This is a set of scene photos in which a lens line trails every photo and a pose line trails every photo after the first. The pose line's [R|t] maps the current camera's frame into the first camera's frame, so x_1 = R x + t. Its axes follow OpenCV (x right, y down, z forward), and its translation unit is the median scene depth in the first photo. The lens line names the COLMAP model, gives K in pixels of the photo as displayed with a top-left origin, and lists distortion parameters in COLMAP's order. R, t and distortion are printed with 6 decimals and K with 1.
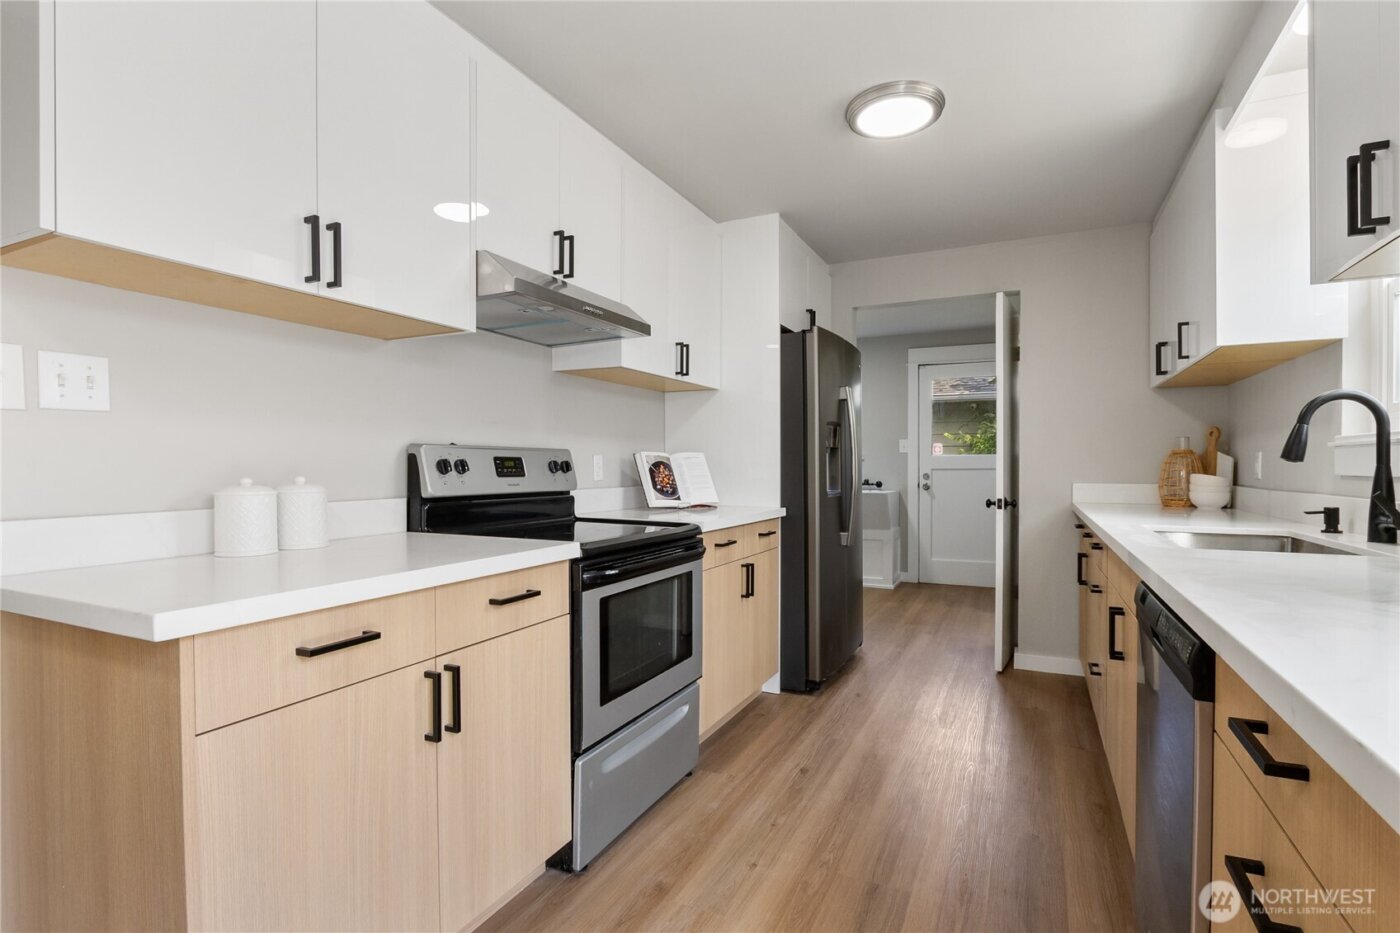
lens RADIAL K [[691.5, 0, 698.7], [0, 691.5, 473.3], [0, 0, 1]] dist [-0.001990, -0.001393]
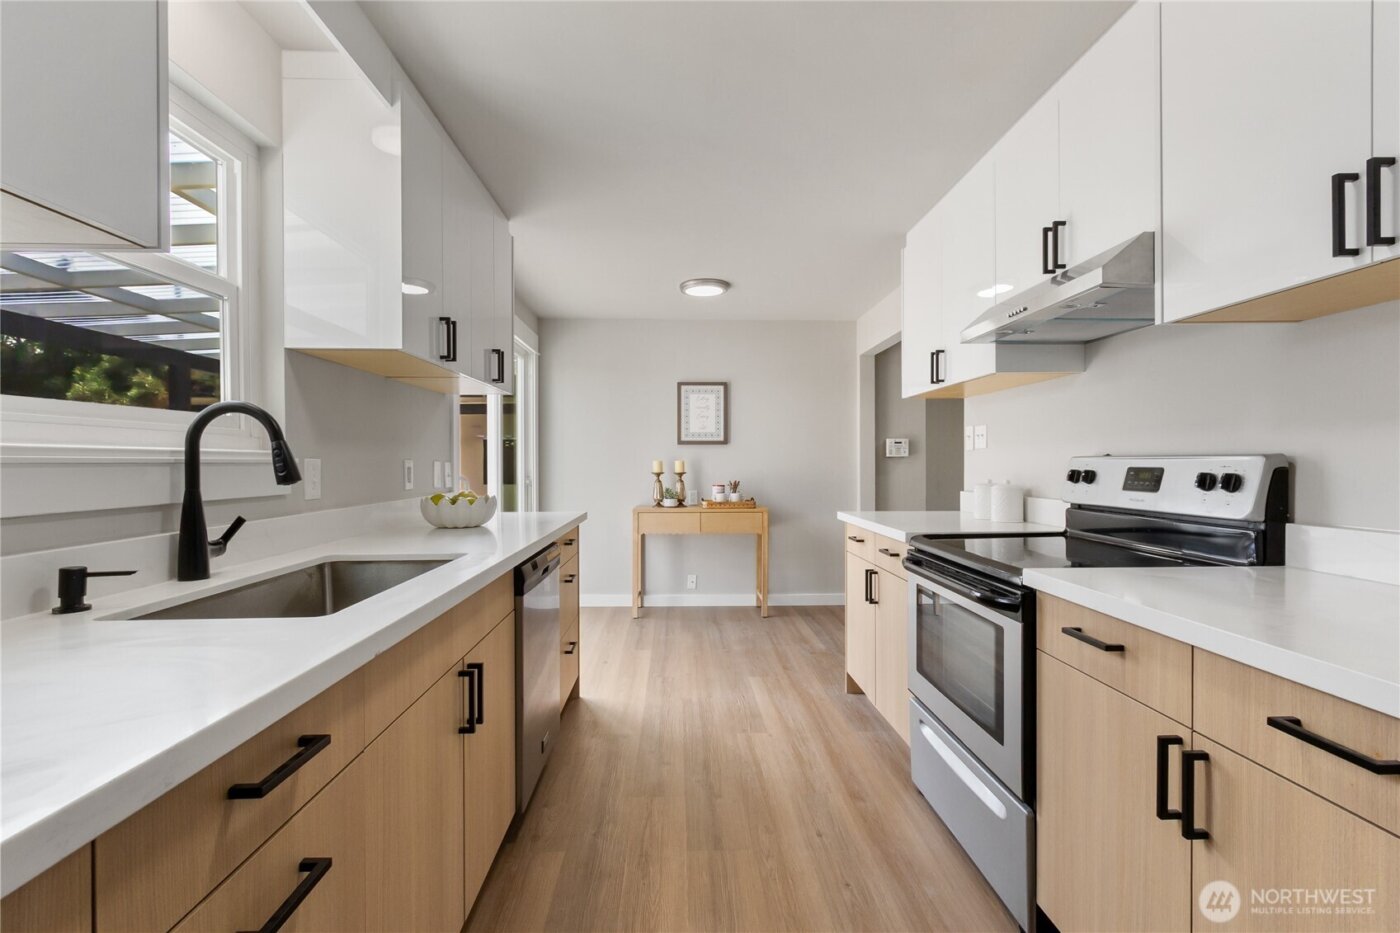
lens RADIAL K [[634.0, 0, 705.5], [0, 634.0, 467.0], [0, 0, 1]] dist [-0.000235, -0.000042]
pose [[-0.881571, 0.007253, -0.471996, 0.570509], [-0.000883, 0.999855, 0.017013, -0.038031], [0.472051, 0.015415, -0.881437, 1.424570]]
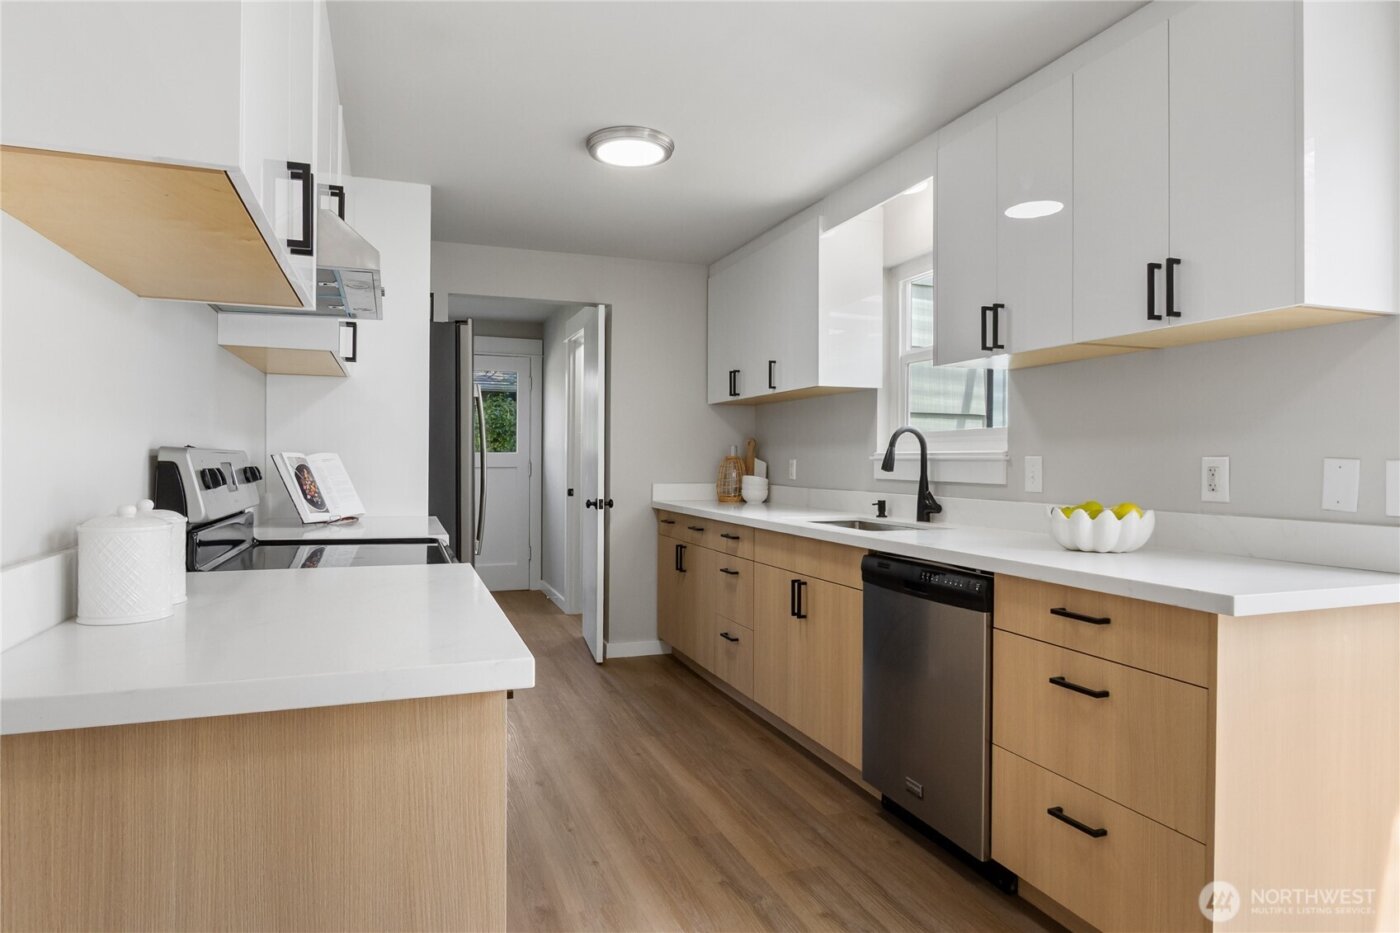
lens RADIAL K [[824.0, 0, 704.2], [0, 824.0, 456.6], [0, 0, 1]] dist [0.004622, -0.000075]
pose [[0.694420, 0.009338, 0.719510, -0.550773], [-0.001002, 0.999927, -0.012010, -0.020401], [-0.719570, 0.007619, 0.694378, 0.015594]]
